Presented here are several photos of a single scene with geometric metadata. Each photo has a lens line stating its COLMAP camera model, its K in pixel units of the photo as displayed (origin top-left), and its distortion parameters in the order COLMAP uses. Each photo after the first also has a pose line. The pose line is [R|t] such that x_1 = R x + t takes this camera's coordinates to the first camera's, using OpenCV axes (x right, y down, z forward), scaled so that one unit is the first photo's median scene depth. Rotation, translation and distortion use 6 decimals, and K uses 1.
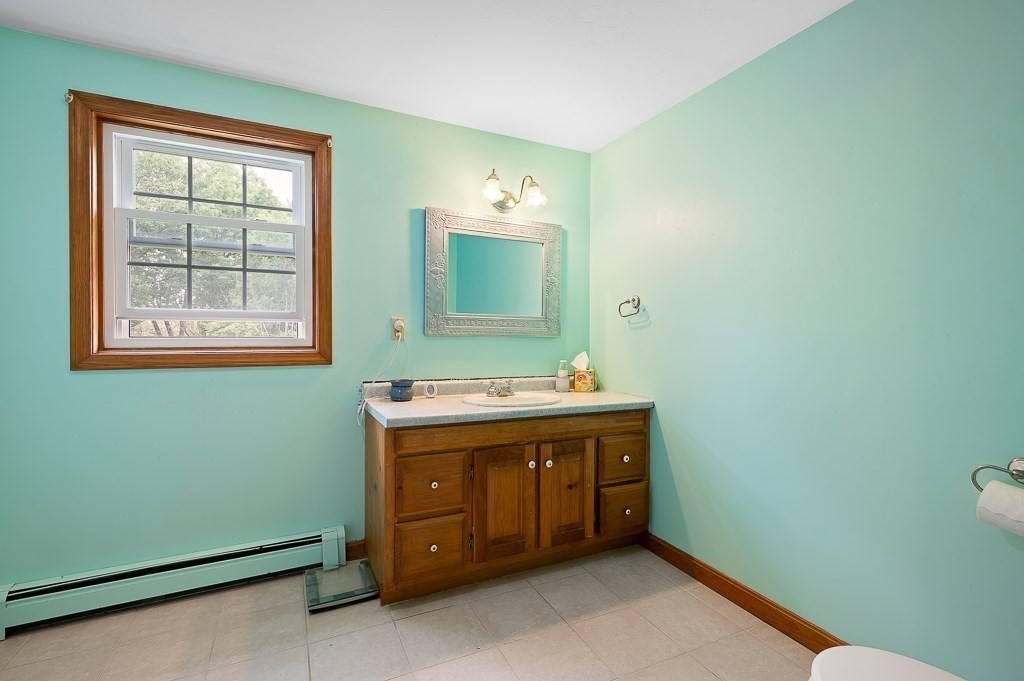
lens RADIAL K [[467.5, 0, 511.4], [0, 467.5, 332.5], [0, 0, 1]] dist [0.002924, 0.000600]
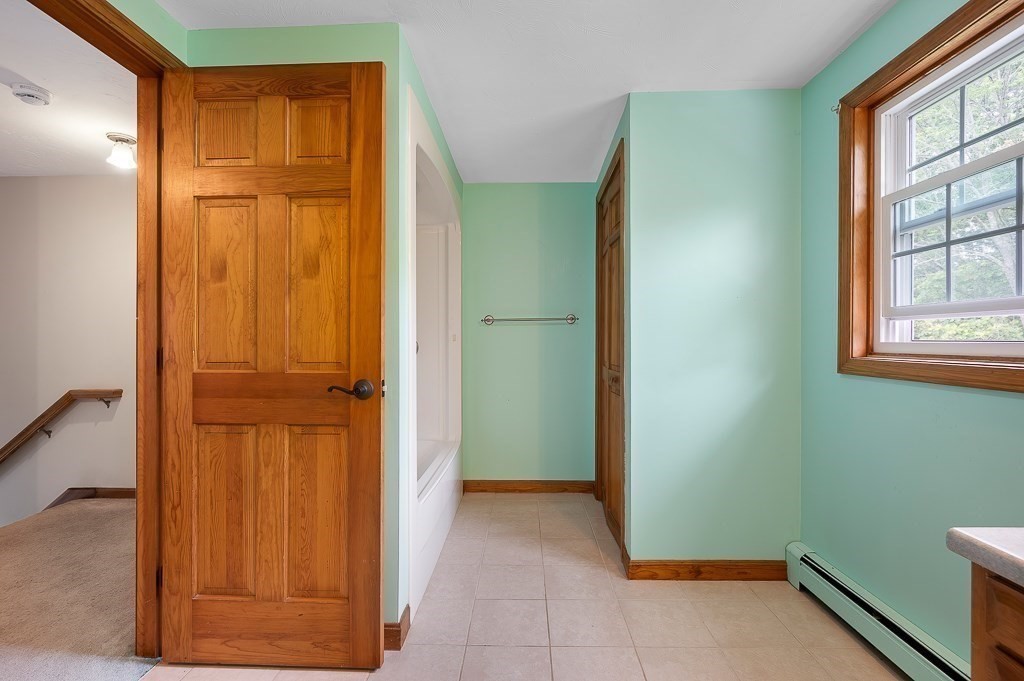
lens RADIAL K [[467.5, 0, 512.1], [0, 467.5, 347.0], [0, 0, 1]] dist [0.002924, 0.000600]
pose [[-0.470227, 0.006580, -0.882521, 0.288102], [-0.008780, 0.999888, 0.012133, 0.017234], [0.882502, 0.013454, -0.470116, 0.802041]]
